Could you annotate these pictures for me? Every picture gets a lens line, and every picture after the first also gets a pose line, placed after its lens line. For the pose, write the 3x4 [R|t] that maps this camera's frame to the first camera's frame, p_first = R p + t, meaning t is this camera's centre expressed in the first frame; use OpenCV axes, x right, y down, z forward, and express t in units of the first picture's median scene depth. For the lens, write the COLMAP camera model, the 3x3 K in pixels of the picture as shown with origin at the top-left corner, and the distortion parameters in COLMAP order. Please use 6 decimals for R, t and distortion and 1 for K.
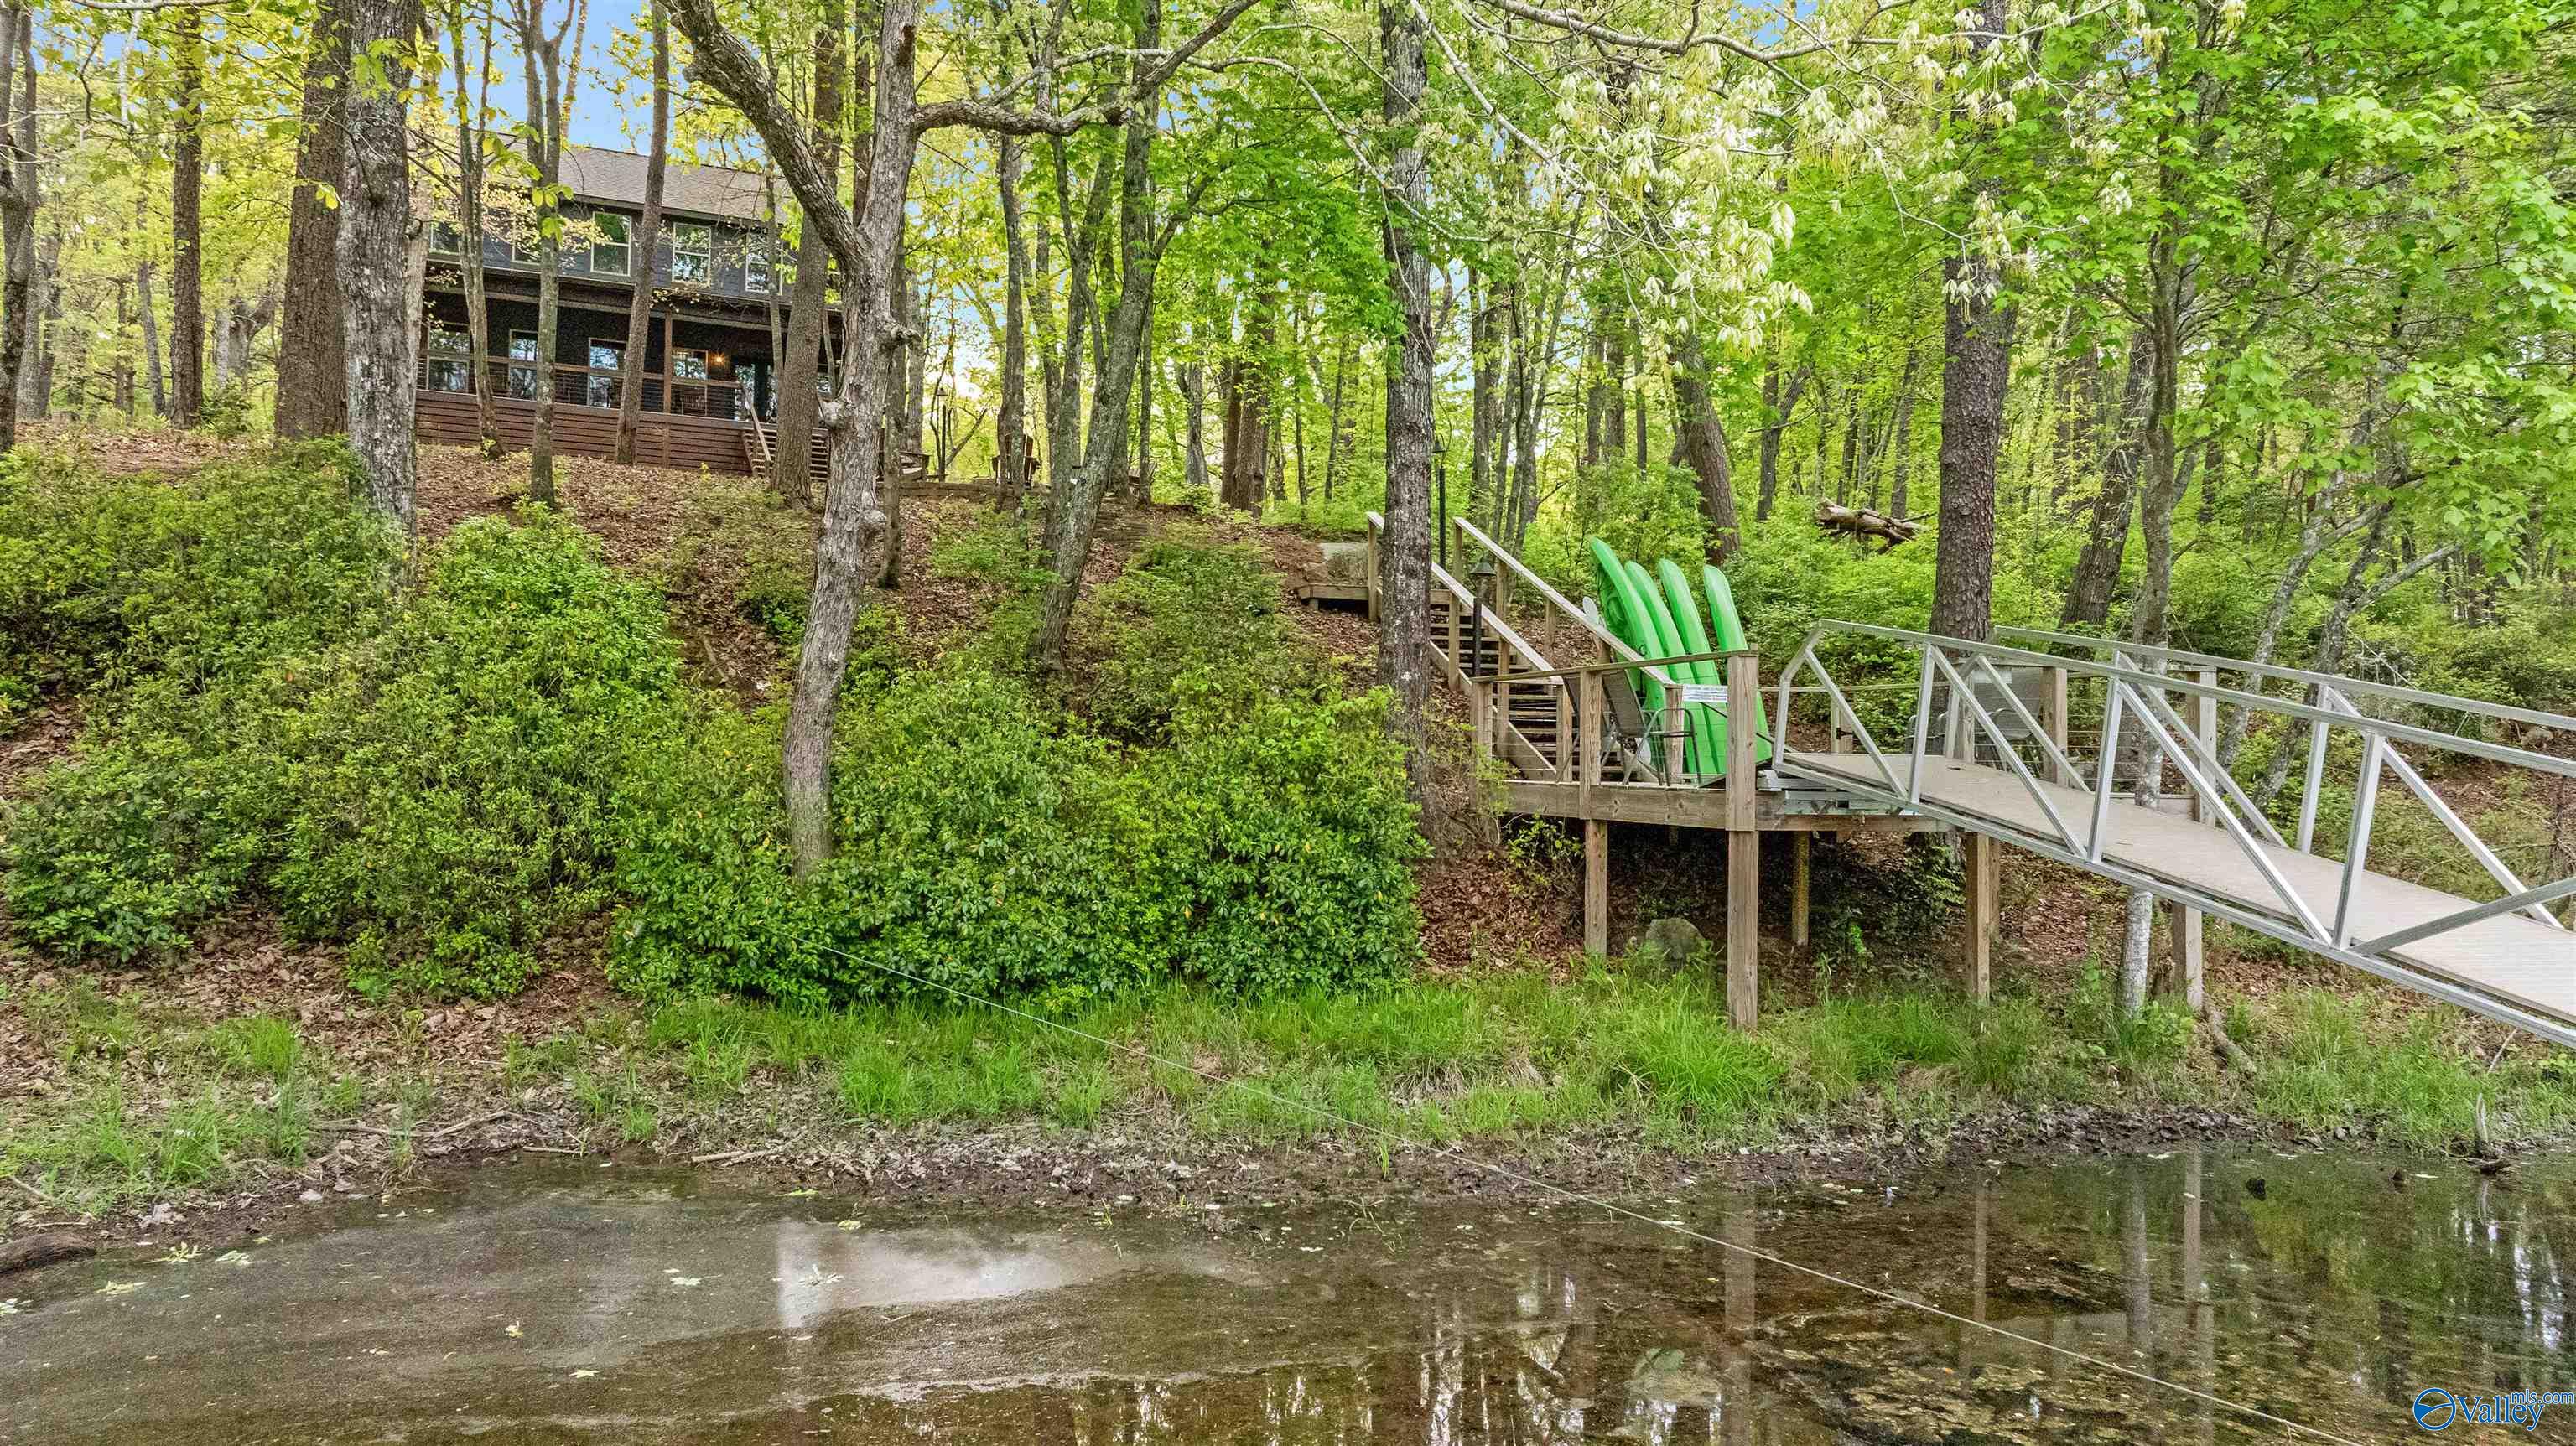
lens RADIAL K [[1826.7, 0, 1276.8], [0, 1826.7, 725.4], [0, 0, 1]] dist [-0.008019, -0.000079]
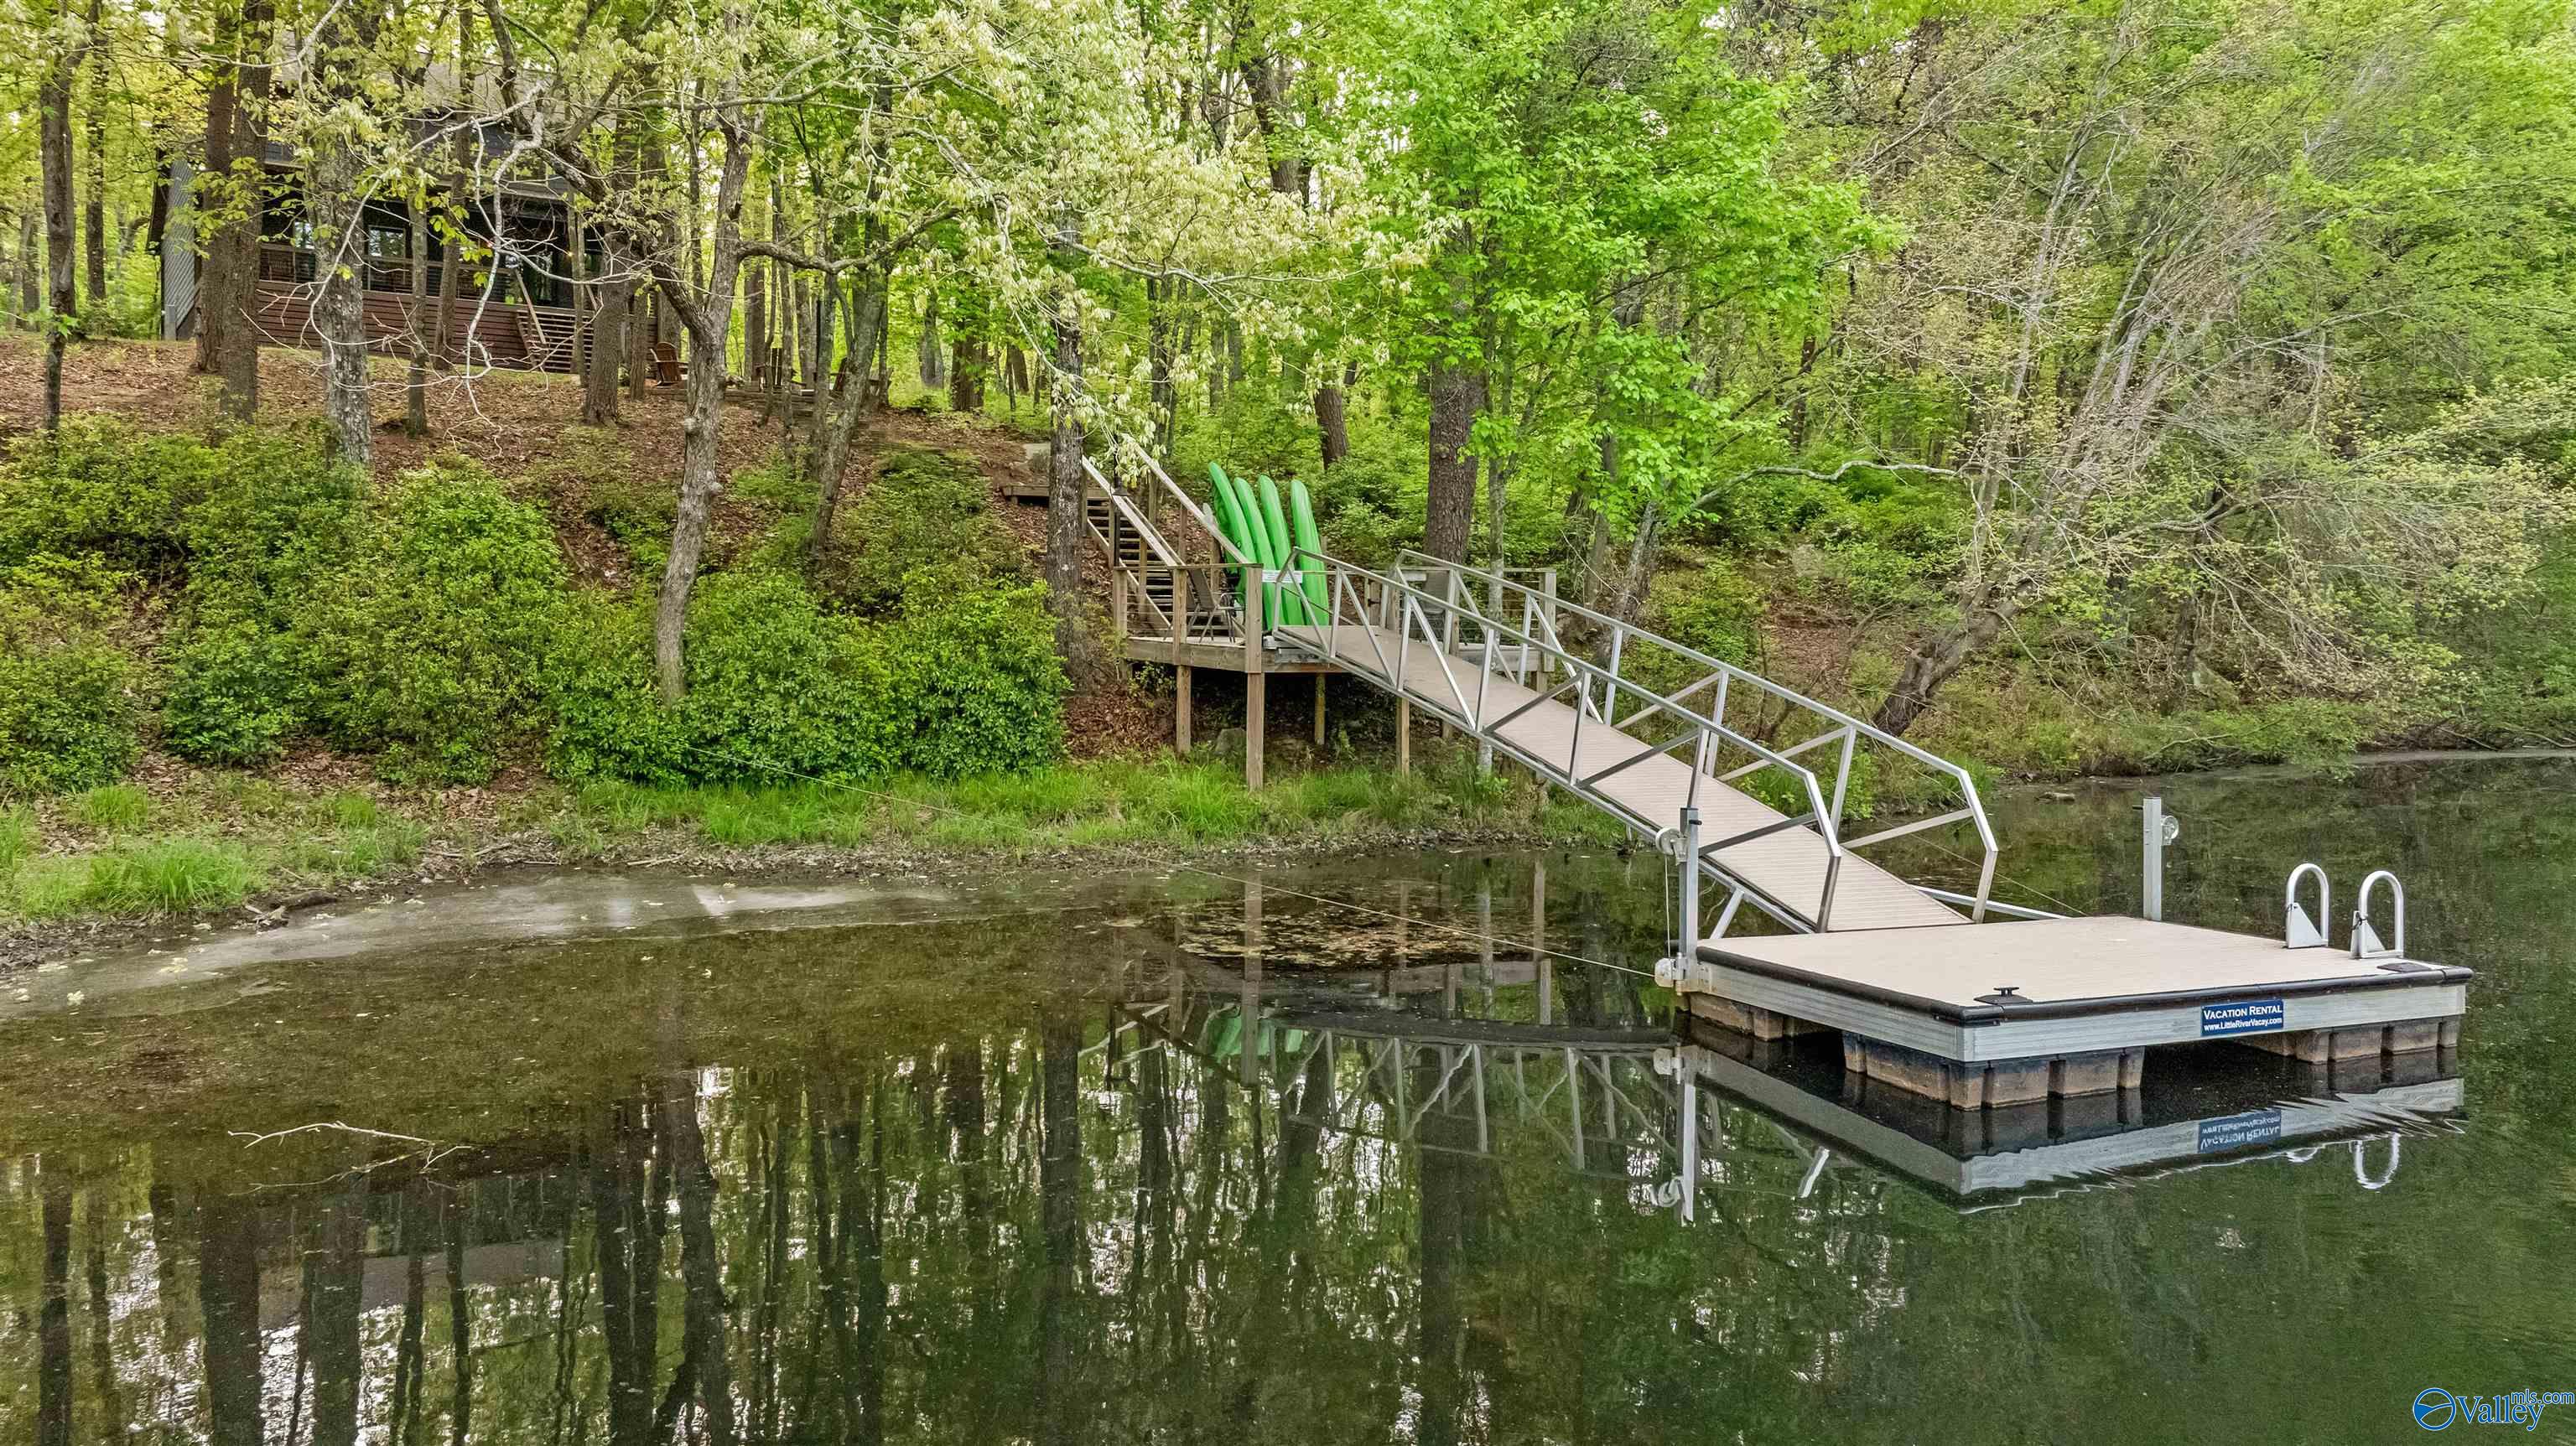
lens RADIAL K [[1826.7, 0, 1276.3], [0, 1826.7, 636.4], [0, 0, 1]] dist [-0.008019, -0.000079]
pose [[0.990564, -0.005941, 0.136925, 0.049657], [-0.000142, 0.999015, 0.044375, -0.048897], [-0.137054, -0.043976, 0.989587, -0.643267]]
